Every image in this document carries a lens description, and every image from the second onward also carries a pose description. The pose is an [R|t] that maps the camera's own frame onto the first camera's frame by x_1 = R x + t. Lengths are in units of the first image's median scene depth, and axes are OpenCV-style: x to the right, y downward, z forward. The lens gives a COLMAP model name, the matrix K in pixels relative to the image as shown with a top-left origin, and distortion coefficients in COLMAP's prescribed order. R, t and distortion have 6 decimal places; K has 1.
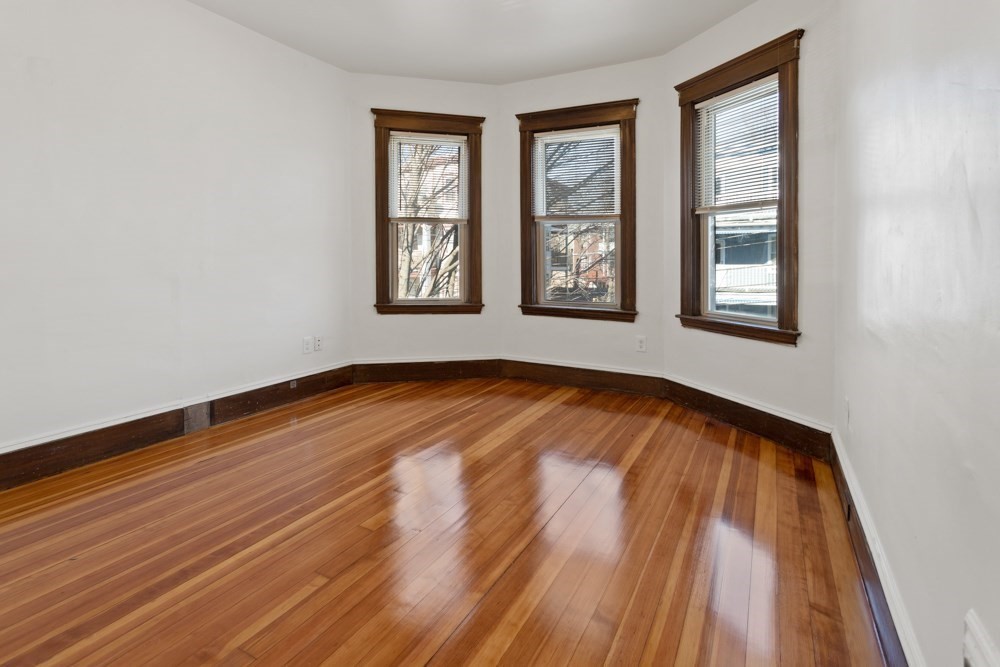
lens RADIAL K [[510.9, 0, 497.9], [0, 510.9, 259.8], [0, 0, 1]] dist [0.003525, -0.000195]
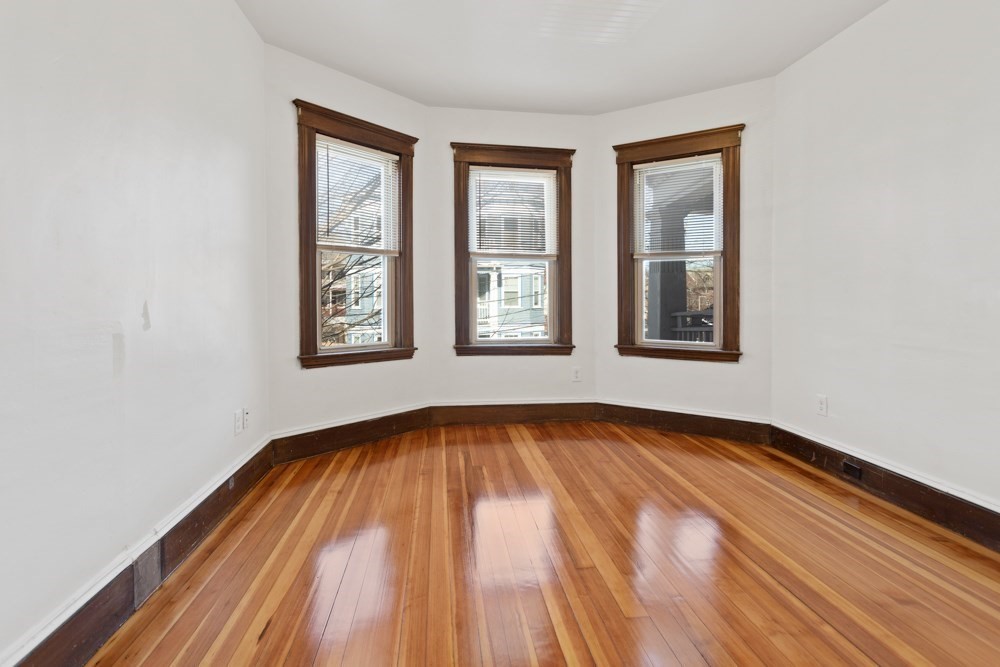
lens RADIAL K [[493.4, 0, 503.4], [0, 493.4, 296.5], [0, 0, 1]] dist [0.001551, 0.000609]
pose [[0.800810, -0.003441, 0.598909, -0.444719], [0.001166, 0.999991, 0.004187, -0.006175], [-0.598917, -0.002655, 0.800806, 0.228518]]
